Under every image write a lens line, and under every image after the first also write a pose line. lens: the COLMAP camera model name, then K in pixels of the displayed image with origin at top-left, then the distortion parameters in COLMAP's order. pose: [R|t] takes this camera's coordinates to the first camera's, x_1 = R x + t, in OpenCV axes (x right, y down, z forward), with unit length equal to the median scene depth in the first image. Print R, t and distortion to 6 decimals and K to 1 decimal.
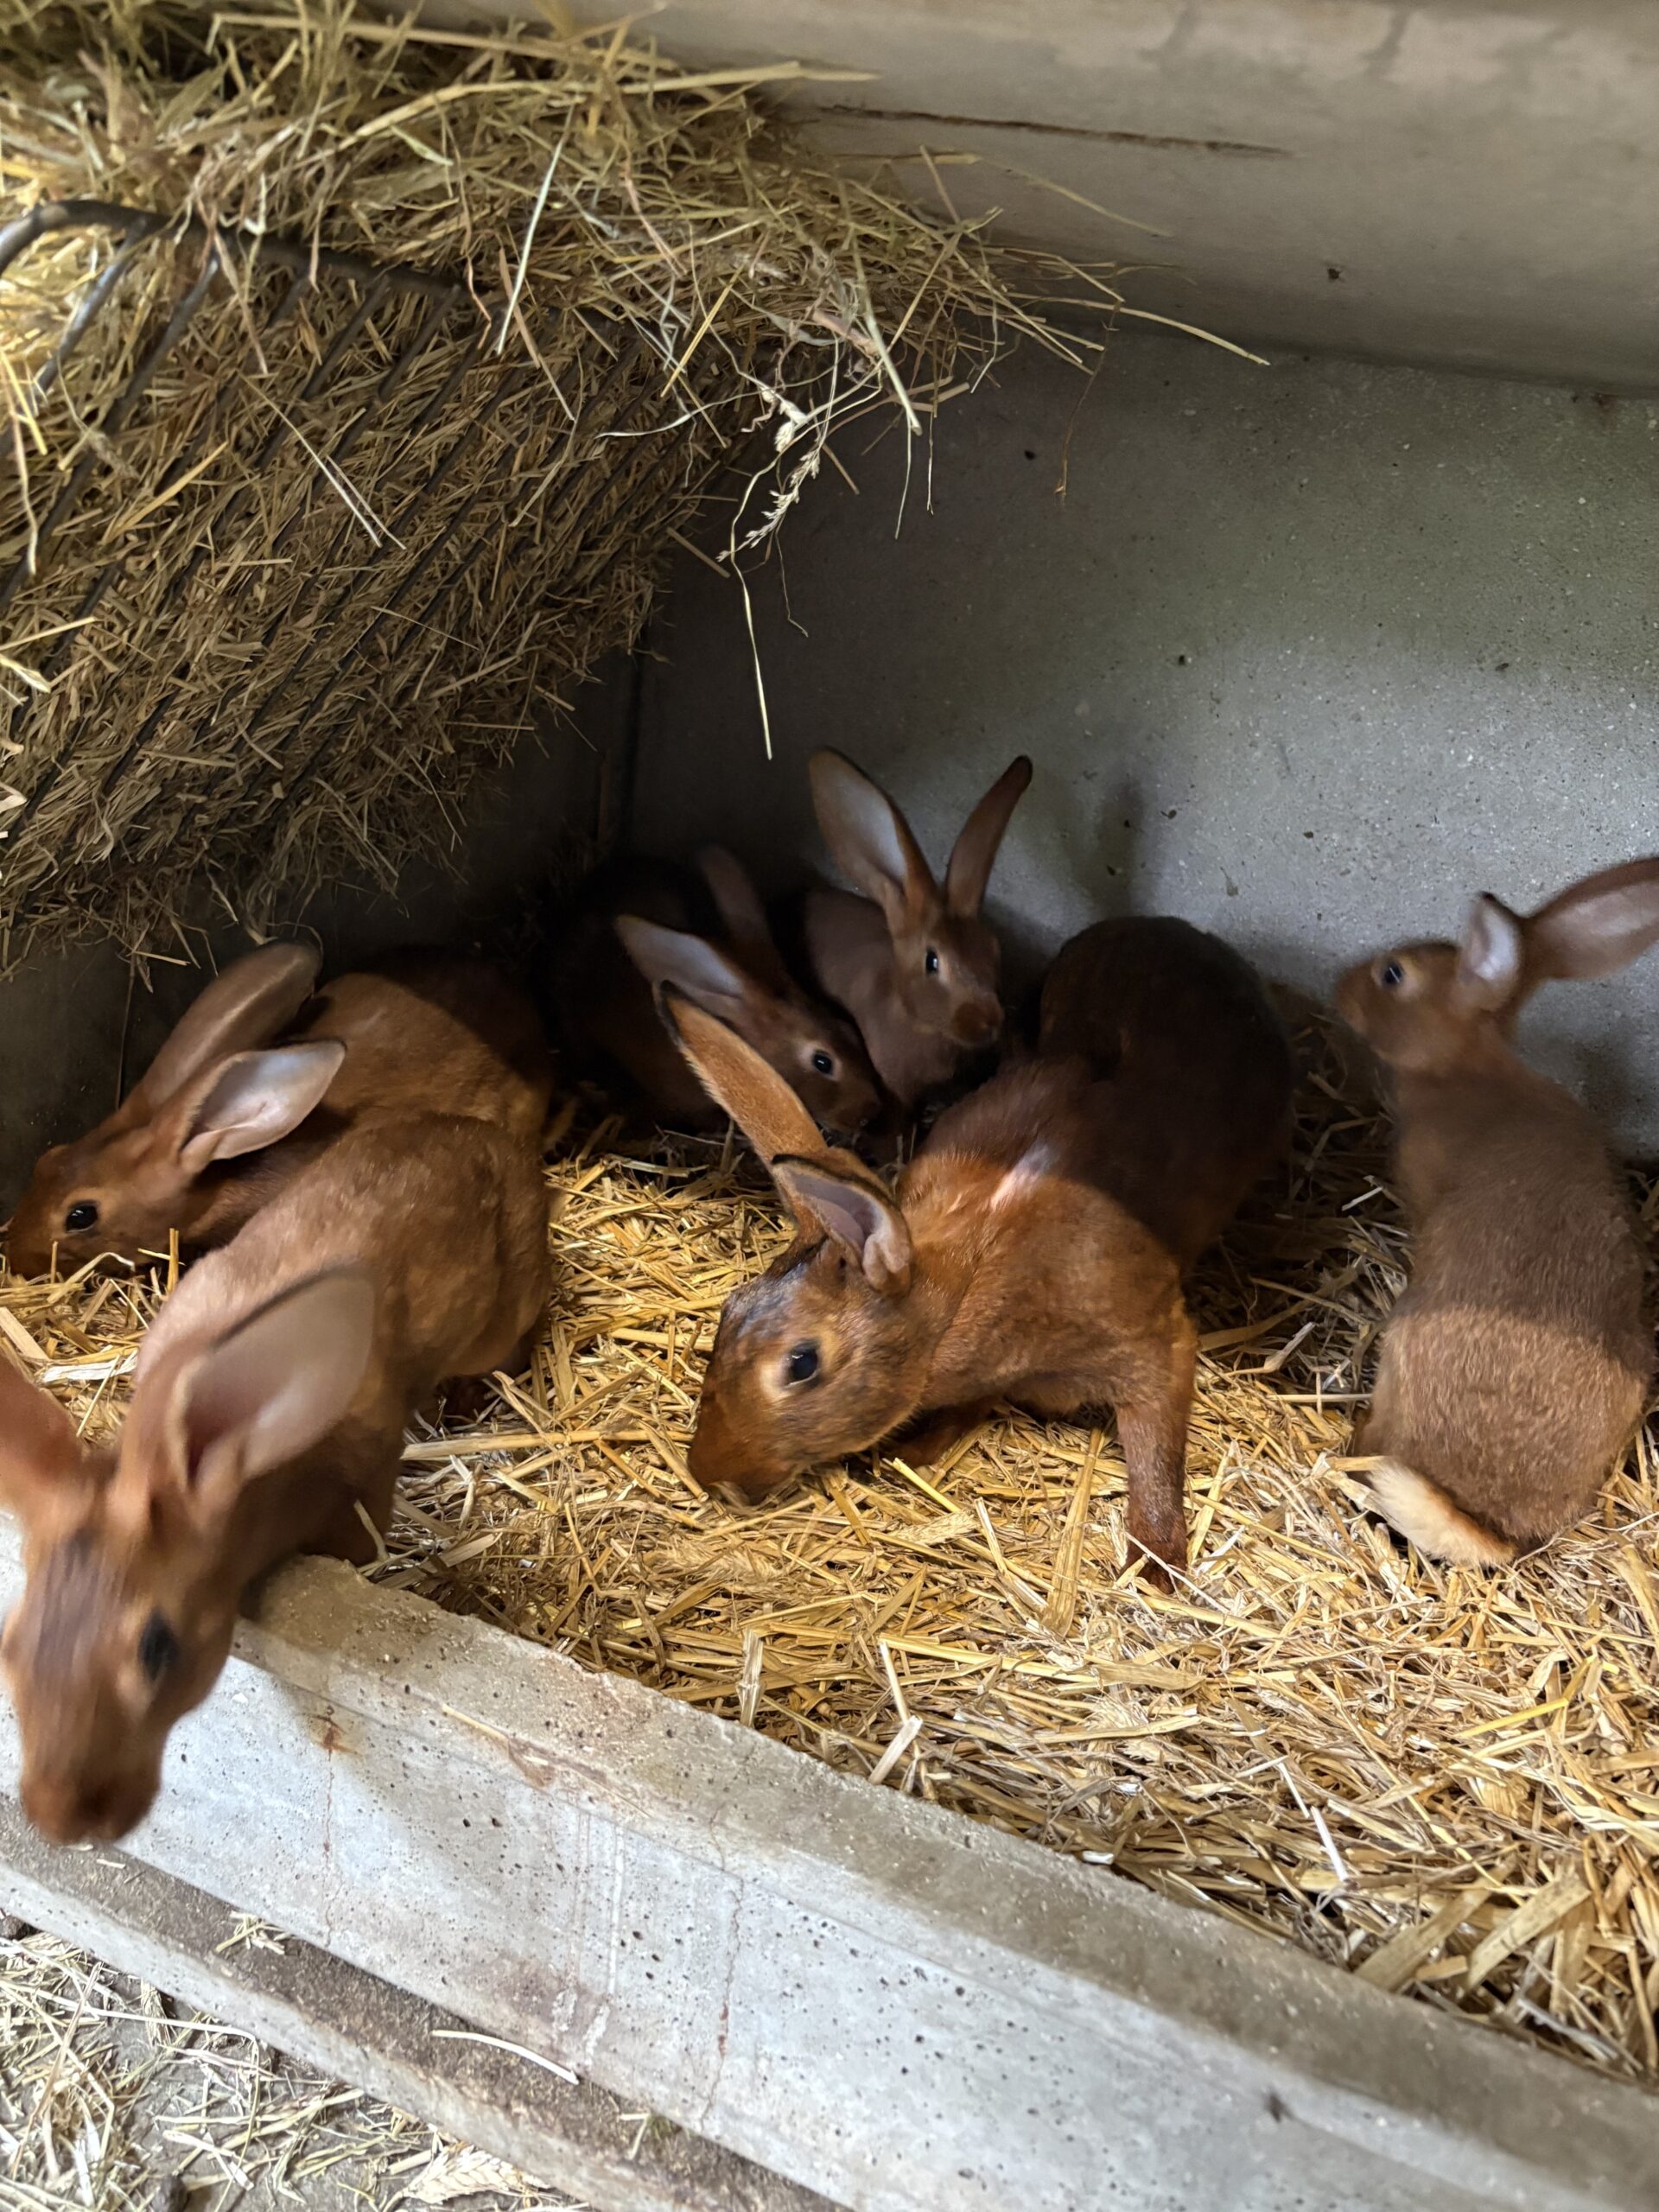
lens RADIAL K [[1701.1, 0, 824.2], [0, 1701.1, 1108.1], [0, 0, 1]] dist [0.050223, -0.064564]
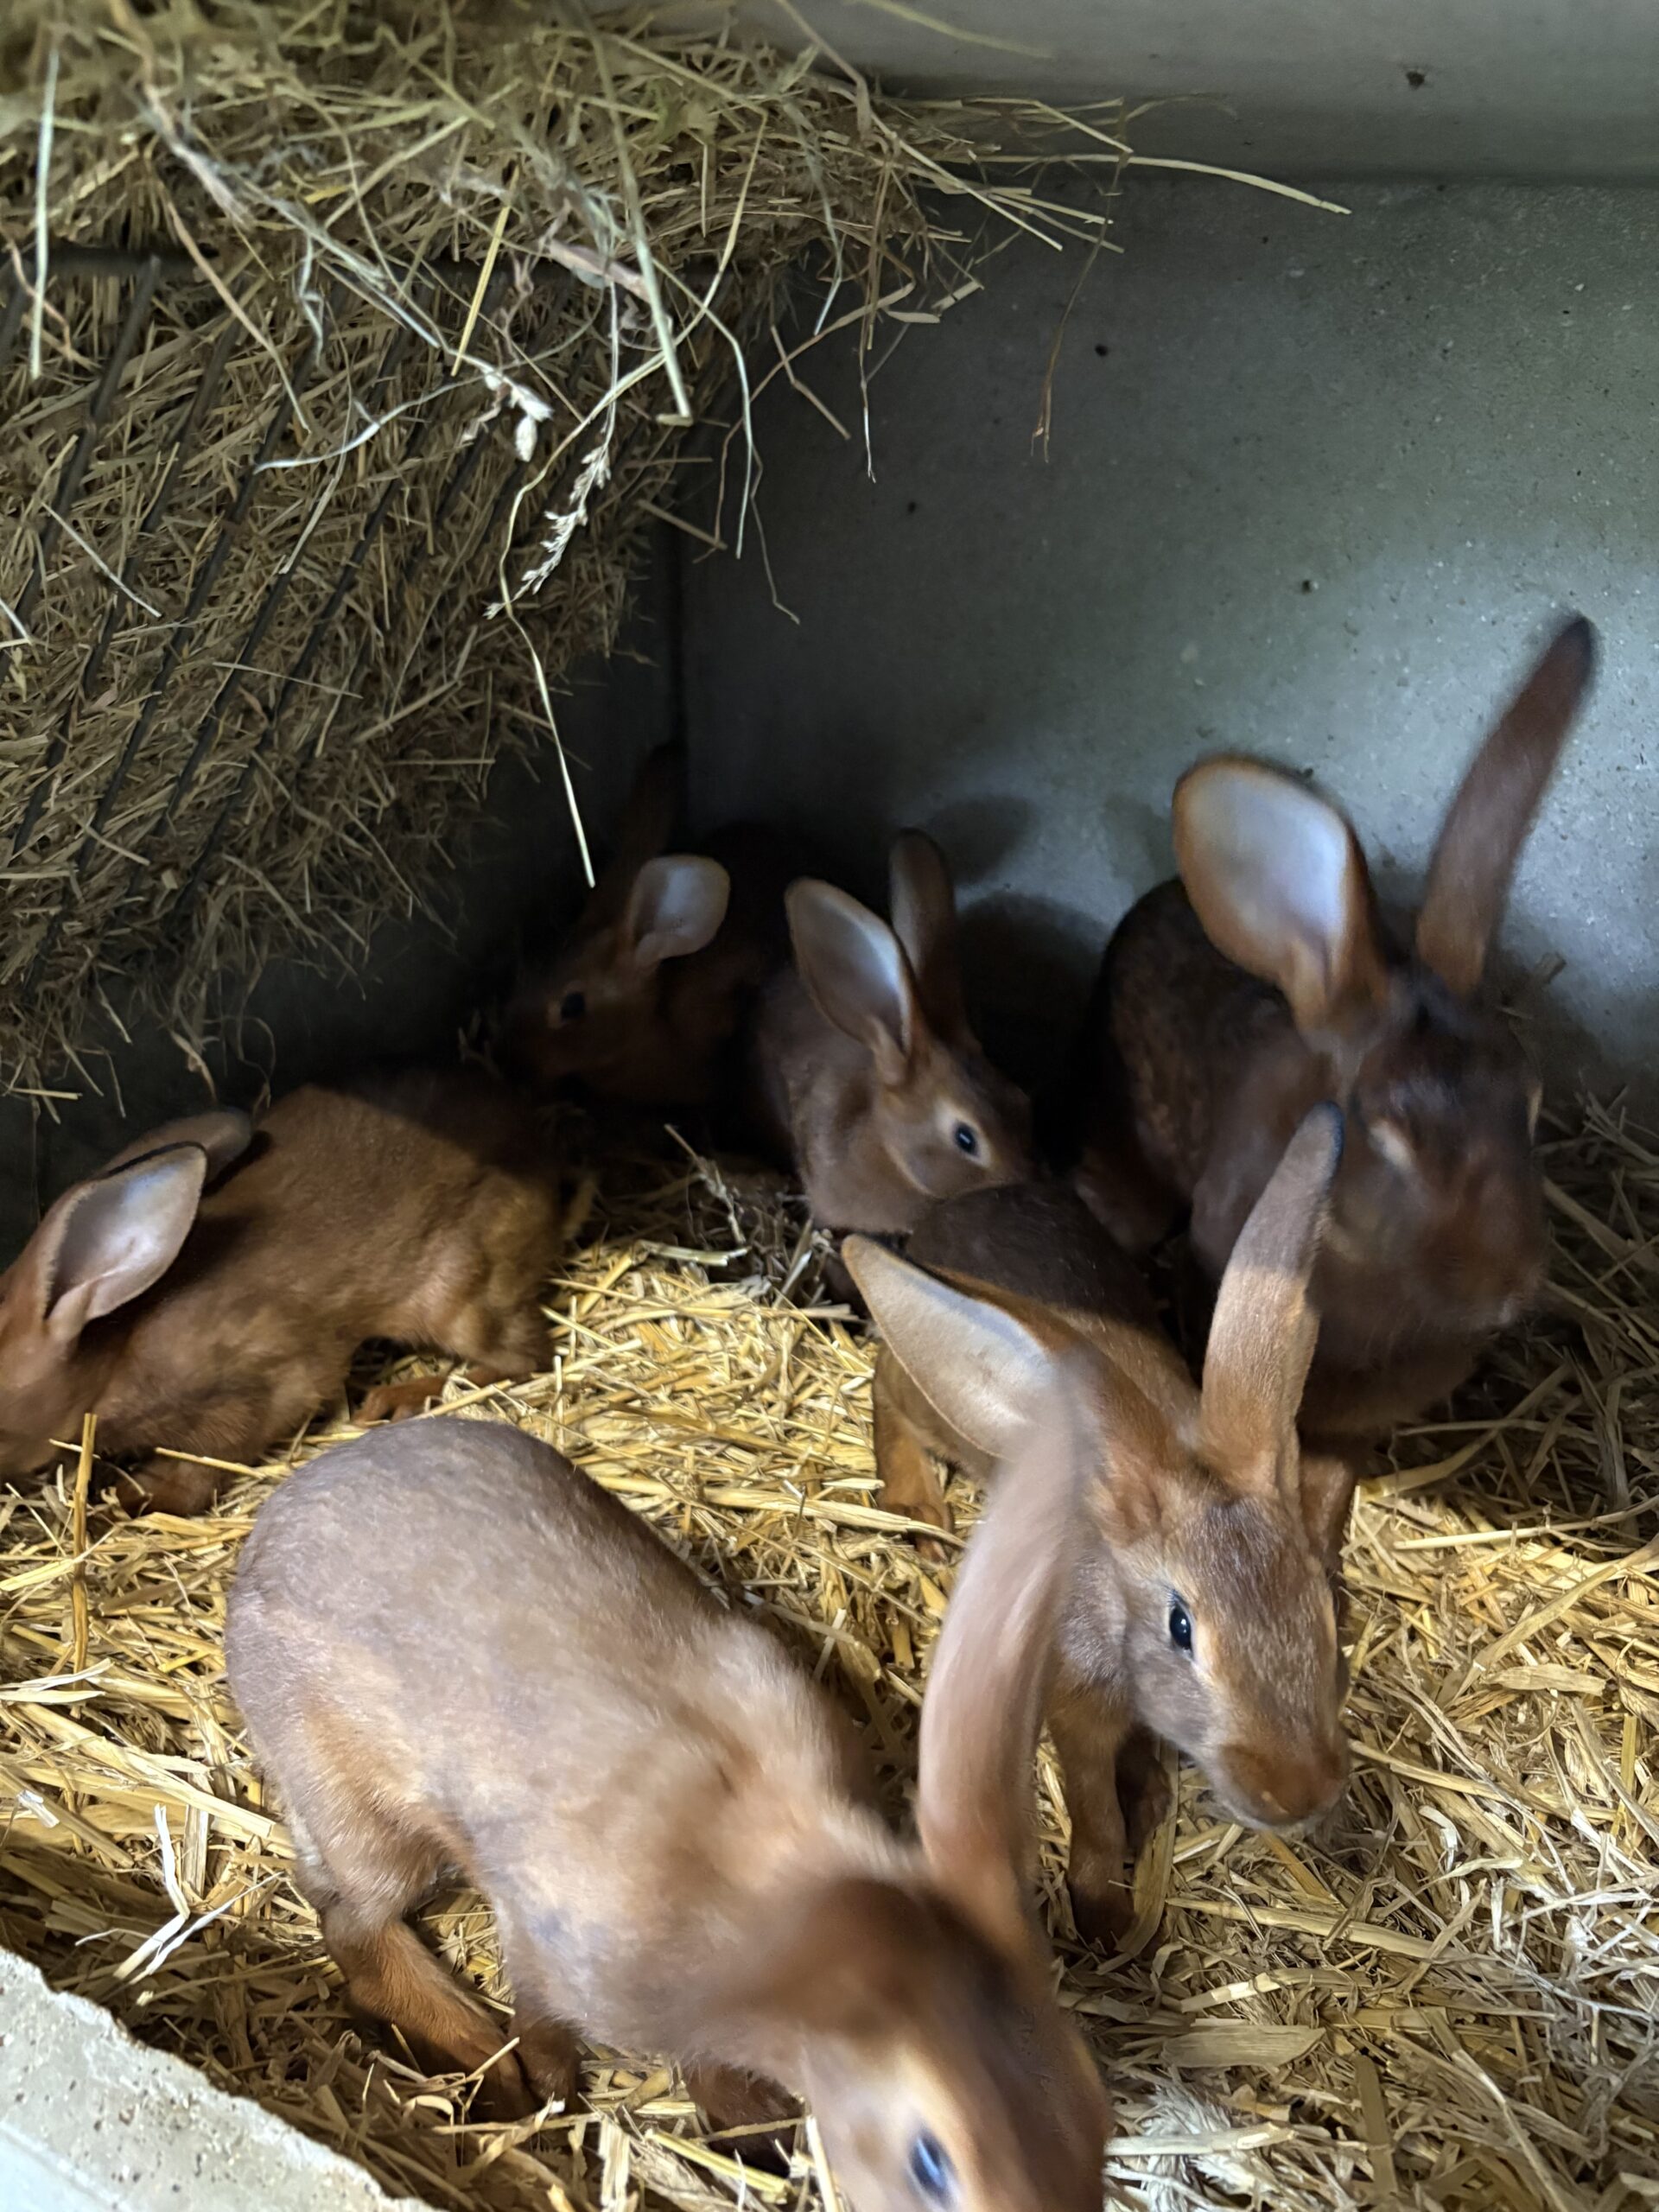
lens RADIAL K [[1701.1, 0, 839.4], [0, 1701.1, 1102.6], [0, 0, 1]] dist [0.050223, -0.064564]
pose [[0.990269, -0.059574, -0.125772, 0.095845], [0.066323, 0.996536, 0.050165, -0.090493], [0.122347, -0.058018, 0.990790, 0.190762]]
